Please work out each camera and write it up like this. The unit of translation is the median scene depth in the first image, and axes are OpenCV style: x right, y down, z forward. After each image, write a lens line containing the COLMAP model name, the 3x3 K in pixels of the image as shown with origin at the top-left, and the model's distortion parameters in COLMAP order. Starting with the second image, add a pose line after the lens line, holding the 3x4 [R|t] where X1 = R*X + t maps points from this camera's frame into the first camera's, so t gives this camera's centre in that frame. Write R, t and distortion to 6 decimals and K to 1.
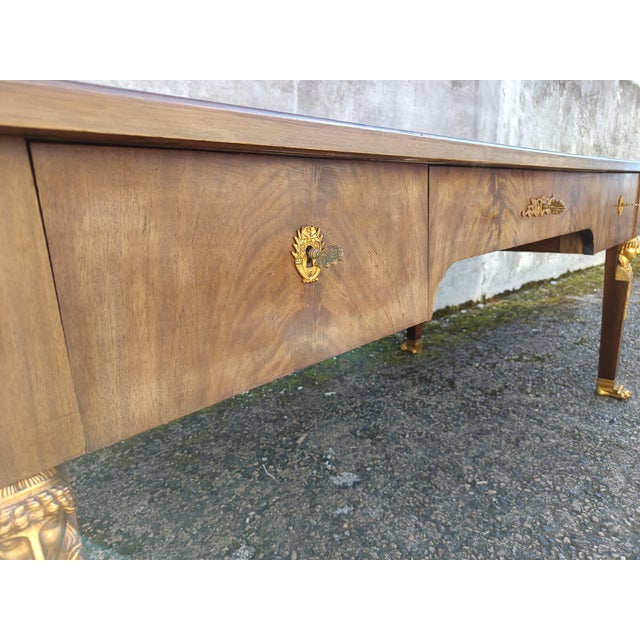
lens RADIAL K [[449.1, 0, 325.4], [0, 449.1, 318.6], [0, 0, 1]] dist [0.021237, -0.023081]
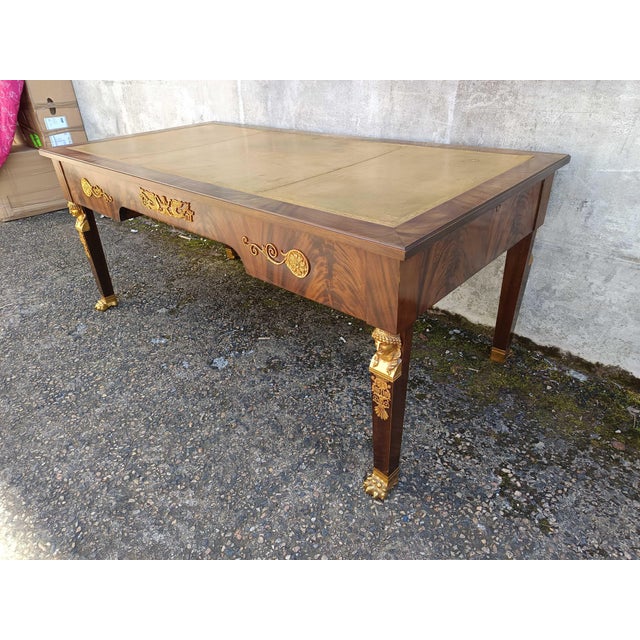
lens RADIAL K [[449.1, 0, 323.7], [0, 449.1, 323.5], [0, 0, 1]] dist [0.021237, -0.023081]
pose [[0.186036, 0.555194, -0.810648, 0.835518], [-0.217817, 0.827826, 0.516972, -0.411848], [0.958095, 0.080397, 0.274936, 0.583438]]
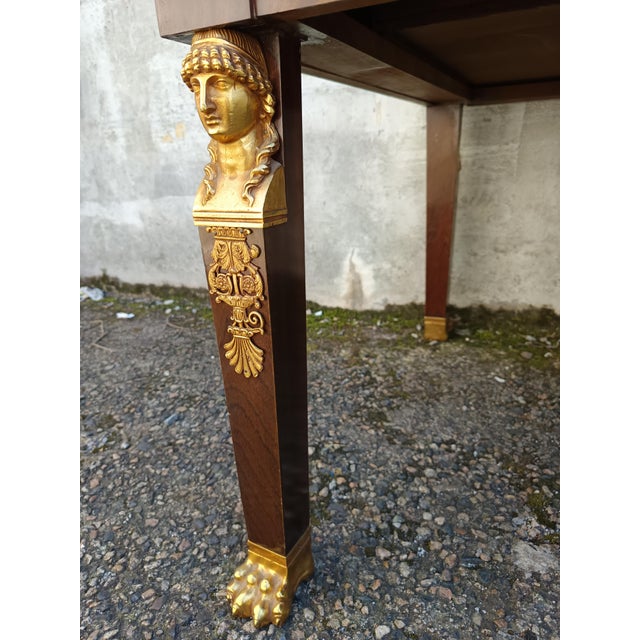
lens RADIAL K [[455.6, 0, 318.1], [0, 455.6, 320.8], [0, 0, 1]] dist [0.011412, -0.025876]
pose [[0.450493, 0.335449, -0.827364, -0.113183], [-0.198909, 0.941146, 0.273277, 0.082973], [0.870340, 0.041461, 0.490703, 0.231035]]
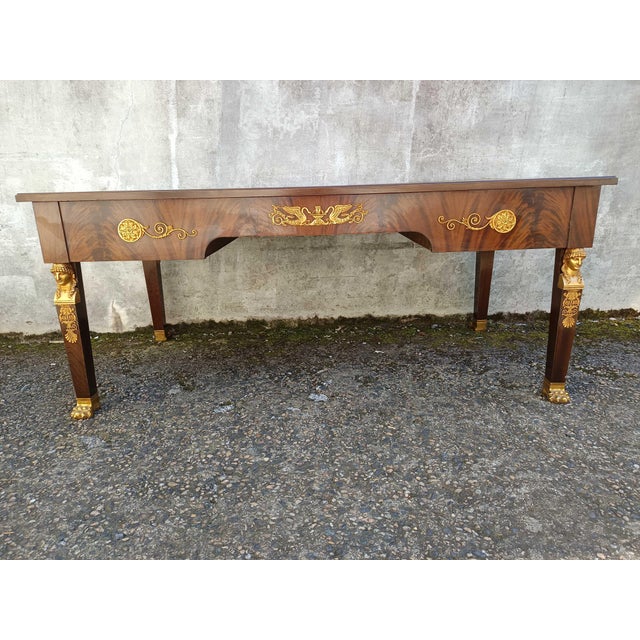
lens RADIAL K [[449.1, 0, 323.3], [0, 449.1, 319.0], [0, 0, 1]] dist [0.021237, -0.023081]
pose [[0.806580, 0.199928, -0.556290, 0.517346], [-0.164512, 0.979811, 0.113609, -0.035174], [0.567772, -0.000119, 0.823186, -0.108937]]
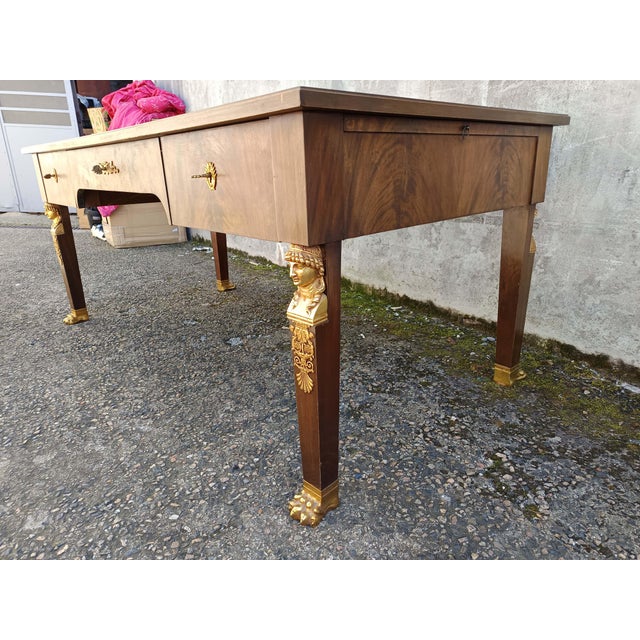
lens RADIAL K [[449.1, 0, 322.8], [0, 449.1, 324.7], [0, 0, 1]] dist [0.021237, -0.023081]
pose [[-0.067623, 0.383964, -0.920868, 0.924704], [-0.213881, 0.895945, 0.389278, -0.236465], [0.974516, 0.223281, 0.021536, 0.805900]]
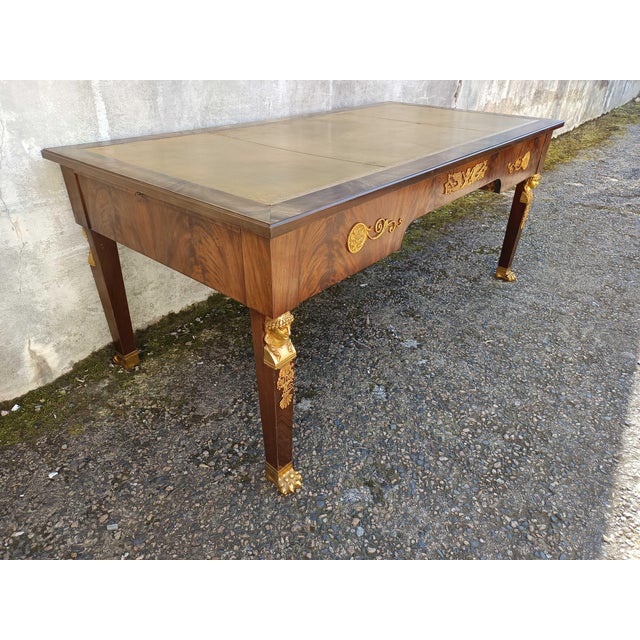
lens RADIAL K [[449.1, 0, 324.2], [0, 449.1, 317.7], [0, 0, 1]] dist [0.021237, -0.023081]
pose [[0.970238, -0.054505, 0.235939, -0.389497], [-0.015209, 0.958699, 0.284017, -0.105783], [-0.241675, -0.279153, 0.929337, -0.218955]]
